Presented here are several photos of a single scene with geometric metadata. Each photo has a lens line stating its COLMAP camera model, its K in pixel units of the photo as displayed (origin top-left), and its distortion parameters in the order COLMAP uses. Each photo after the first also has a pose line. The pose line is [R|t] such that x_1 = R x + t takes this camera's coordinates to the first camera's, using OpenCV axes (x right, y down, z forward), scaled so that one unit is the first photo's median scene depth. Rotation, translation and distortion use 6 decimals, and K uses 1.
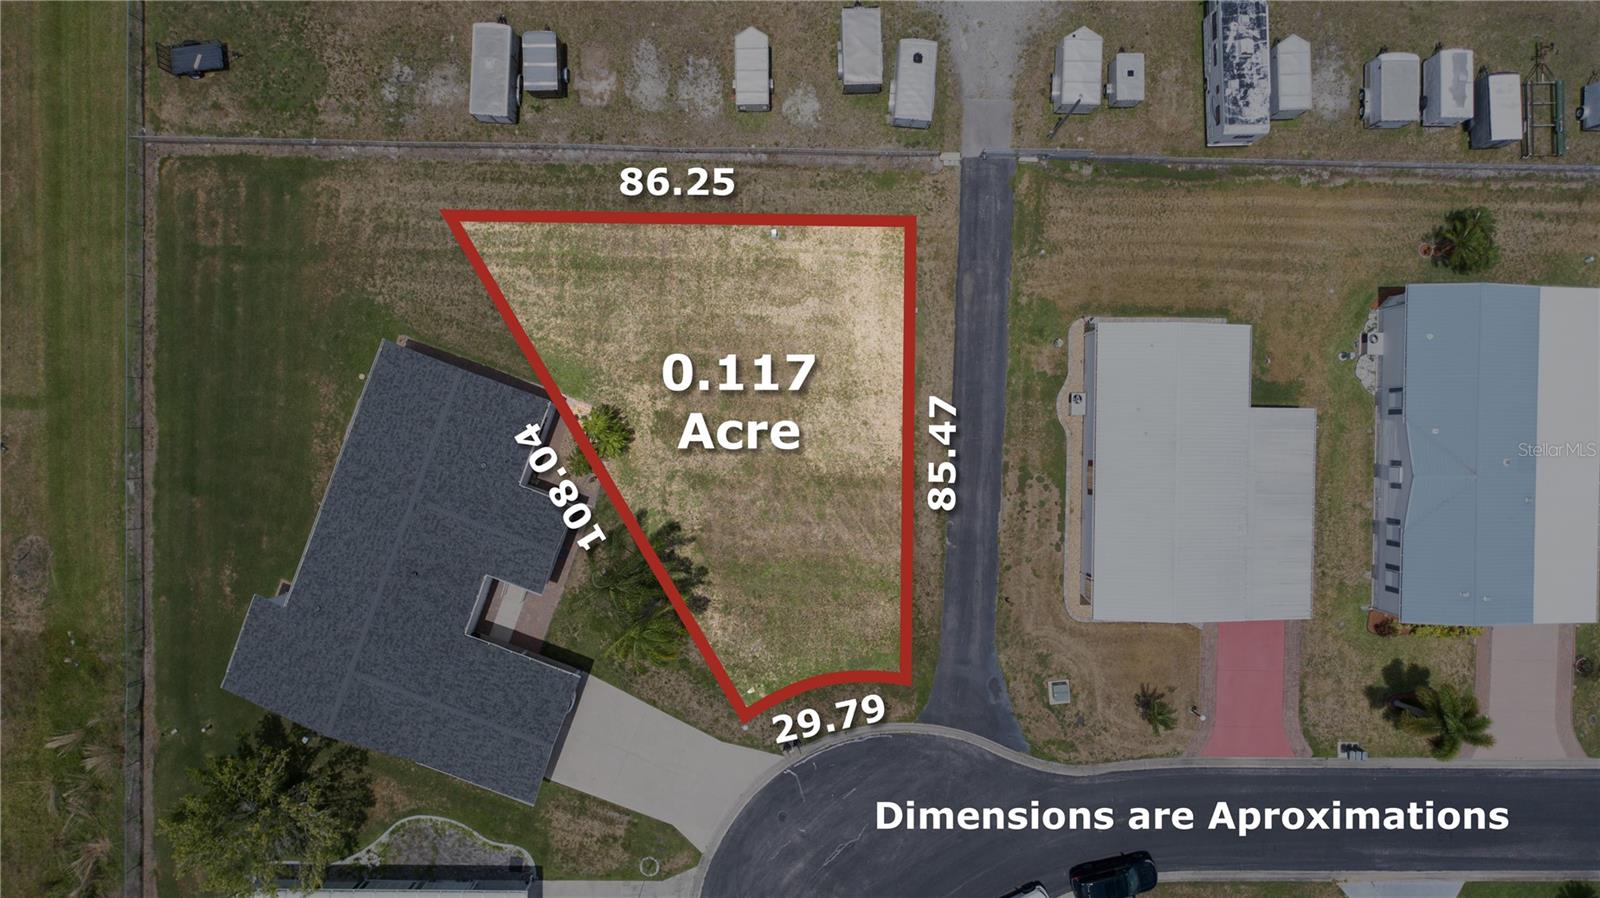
lens RADIAL K [[1087.3, 0, 801.2], [0, 1087.3, 446.5], [0, 0, 1]] dist [-0.009375, 0.010161]
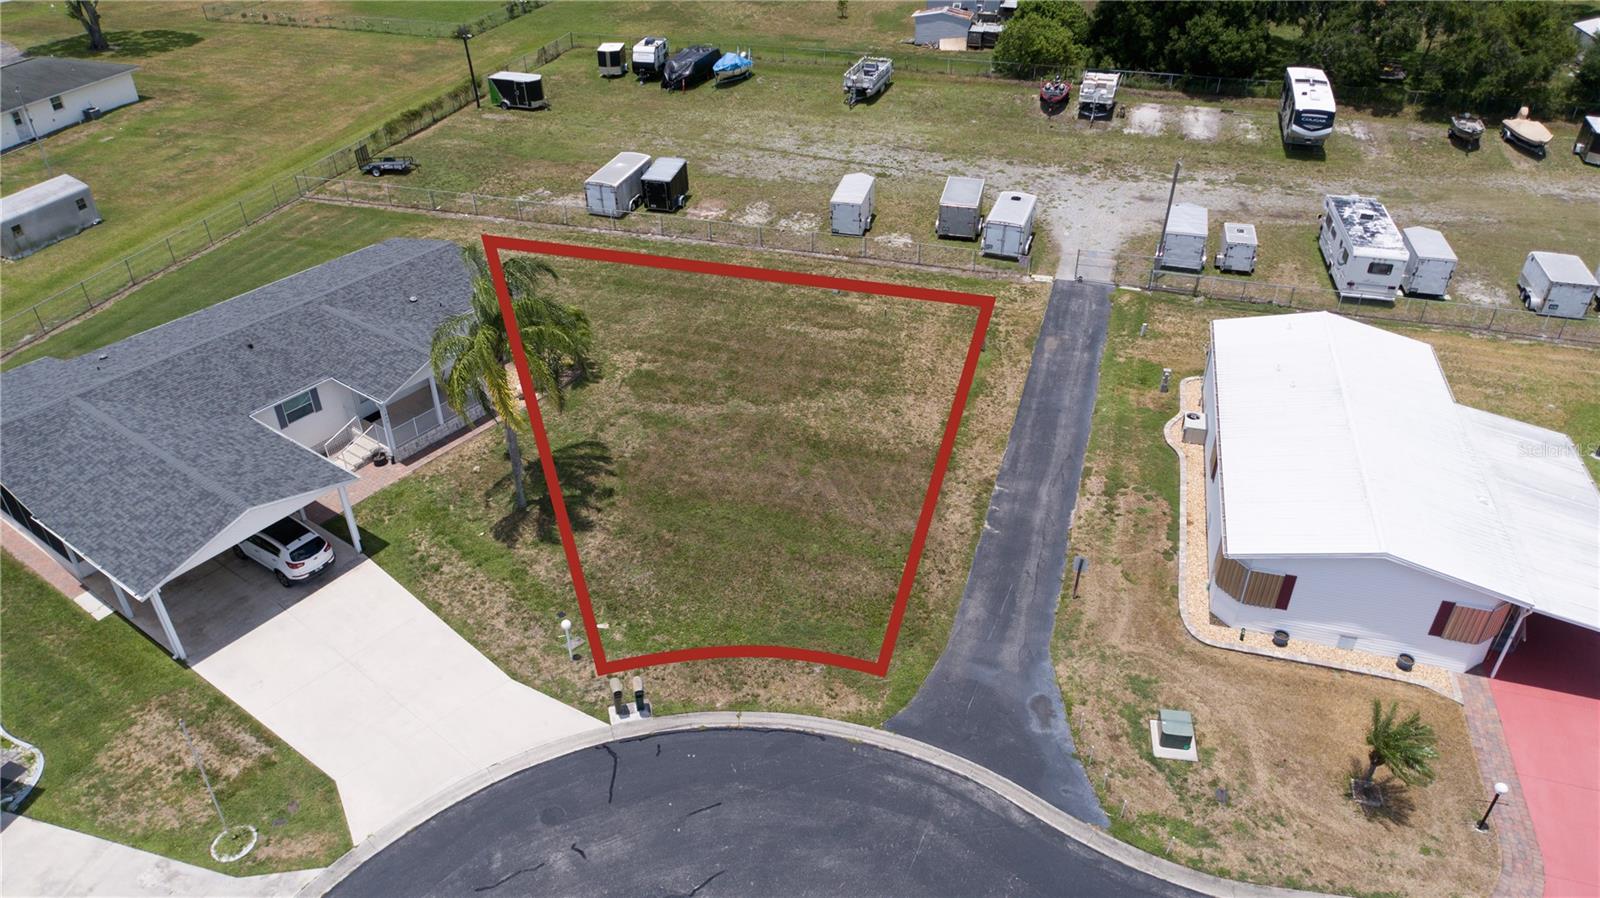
lens RADIAL K [[1087.3, 0, 801.2], [0, 1087.3, 446.5], [0, 0, 1]] dist [-0.009375, 0.010161]
pose [[0.964077, 0.135688, -0.228349, 0.169116], [-0.265458, 0.522292, -0.810397, 0.605360], [0.009304, 0.841902, 0.539550, 0.619912]]
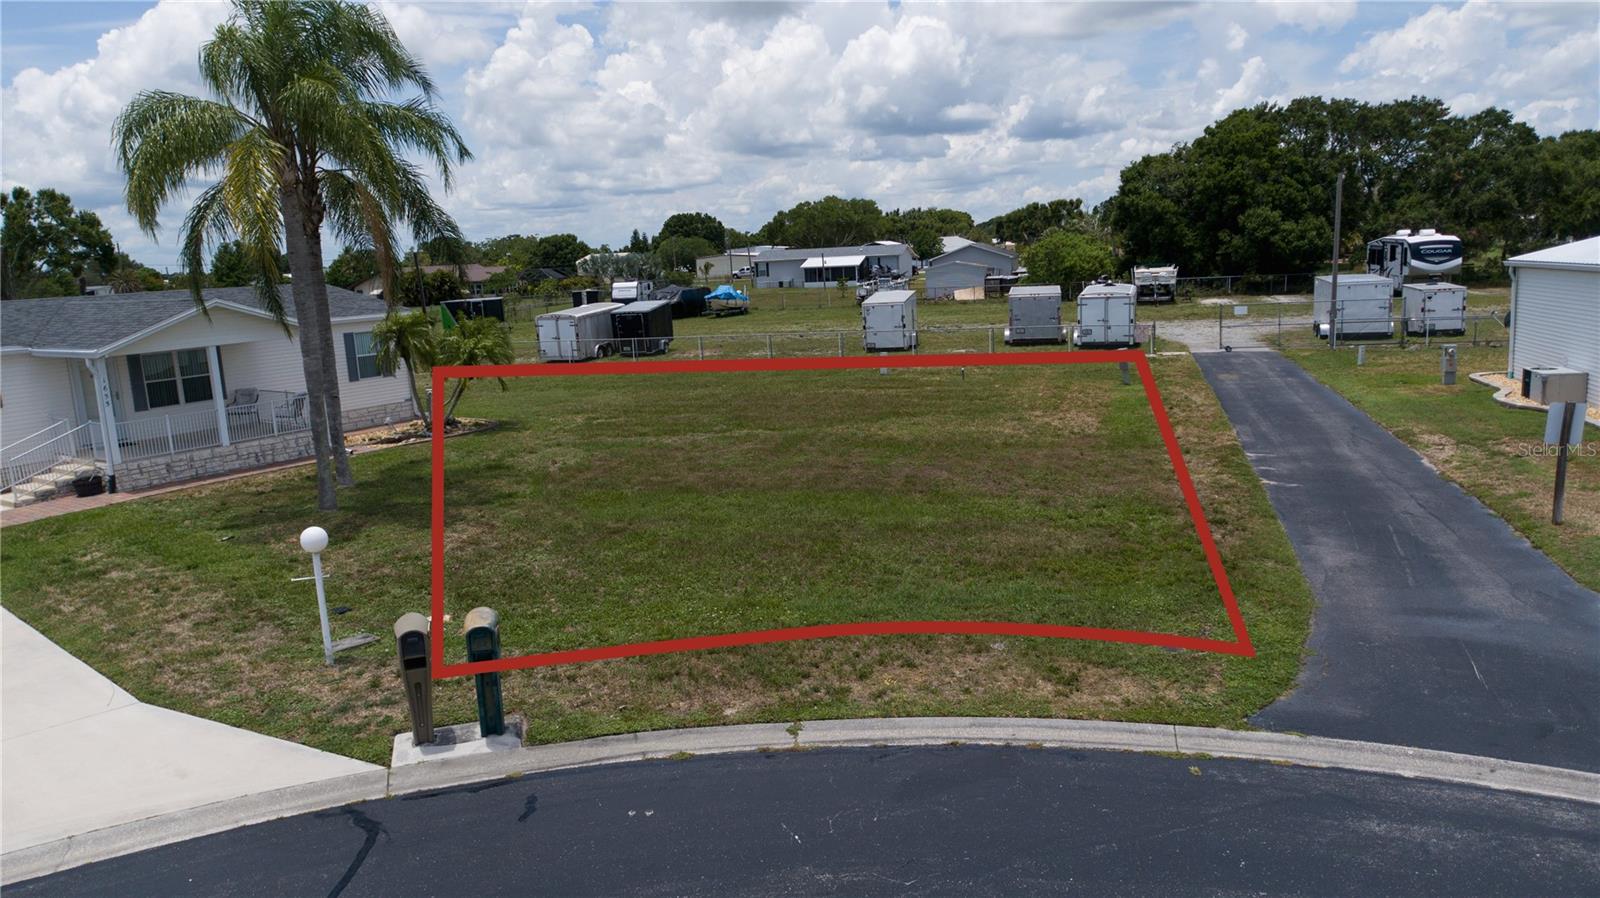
lens RADIAL K [[1087.3, 0, 801.2], [0, 1087.3, 446.5], [0, 0, 1]] dist [-0.009375, 0.010161]
pose [[0.967773, -0.012481, -0.251516, 0.084286], [-0.245837, 0.169687, -0.954343, 0.414722], [0.054590, 0.985419, 0.161150, 0.933793]]
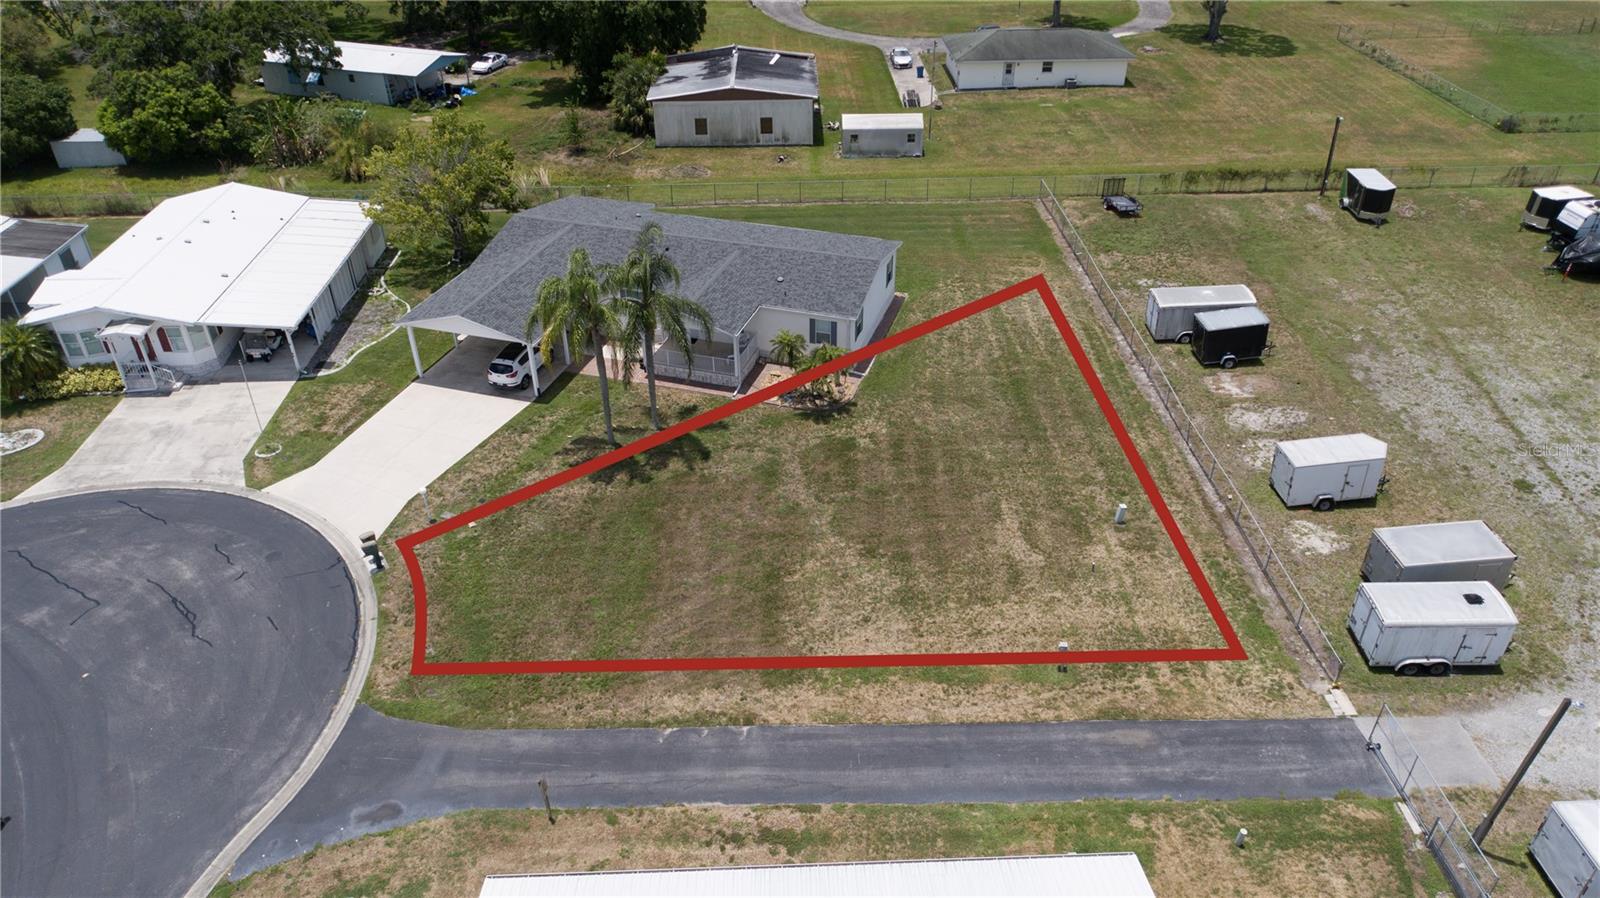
lens RADIAL K [[1087.3, 0, 801.2], [0, 1087.3, 446.5], [0, 0, 1]] dist [-0.009375, 0.010161]
pose [[0.050781, 0.546988, -0.835599, 0.525924], [-0.998693, 0.022964, -0.045661, 0.042345], [-0.005788, 0.836826, 0.547439, 0.572383]]
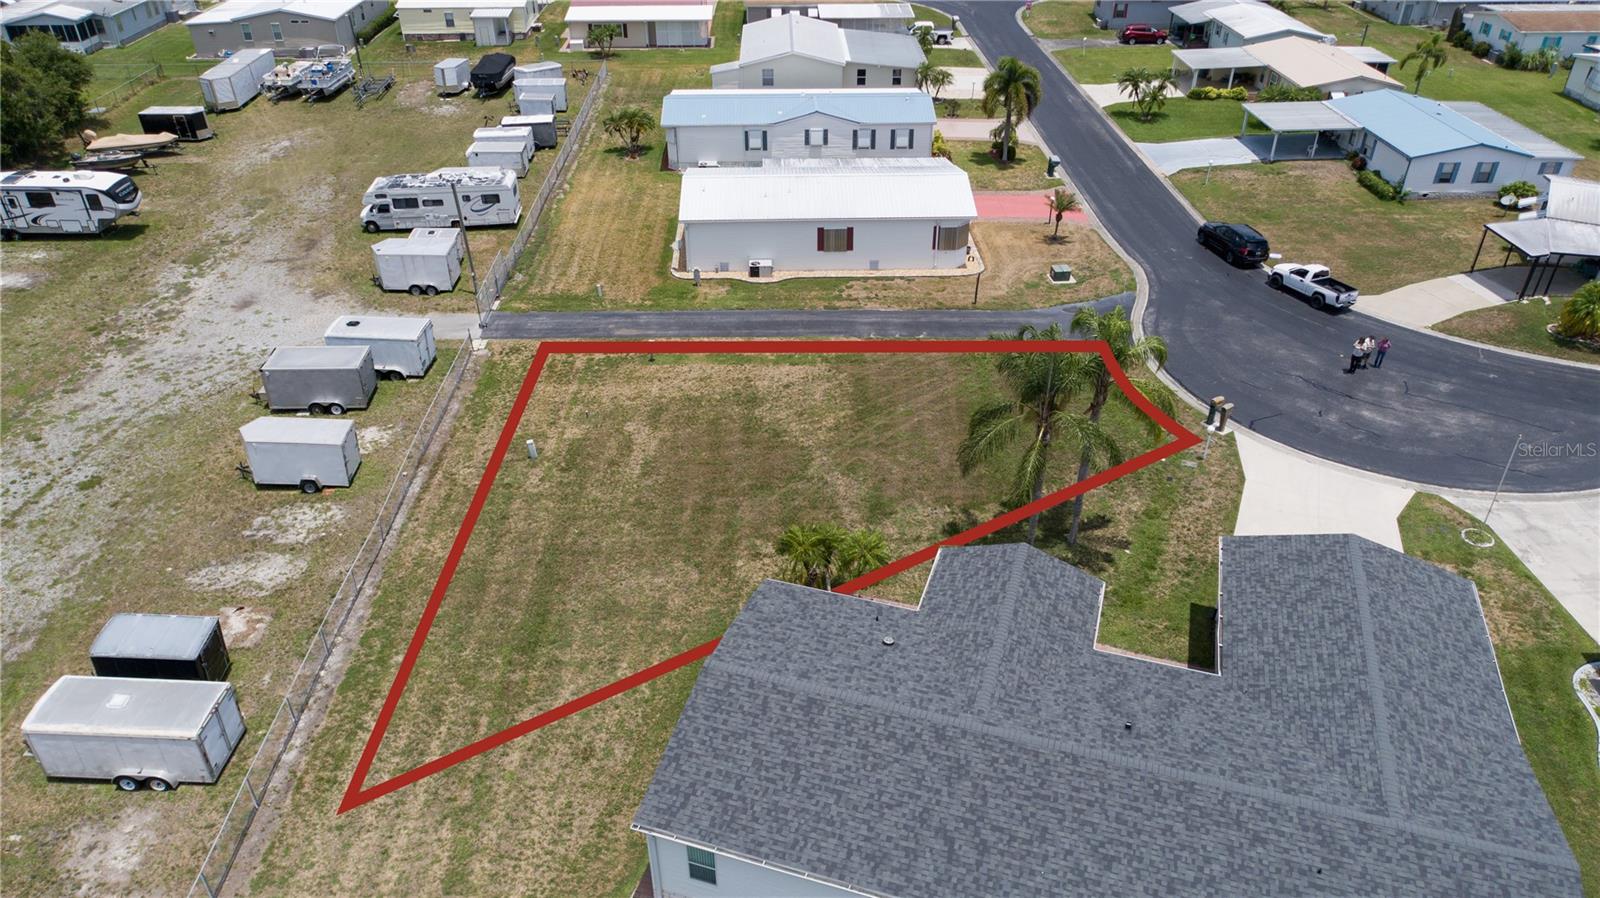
lens RADIAL K [[1087.3, 0, 801.2], [0, 1087.3, 446.5], [0, 0, 1]] dist [-0.009375, 0.010161]
pose [[-0.040574, -0.559093, 0.828111, -0.631960], [0.999060, -0.035370, 0.025069, -0.032502], [0.015274, 0.828350, 0.560003, 0.584925]]
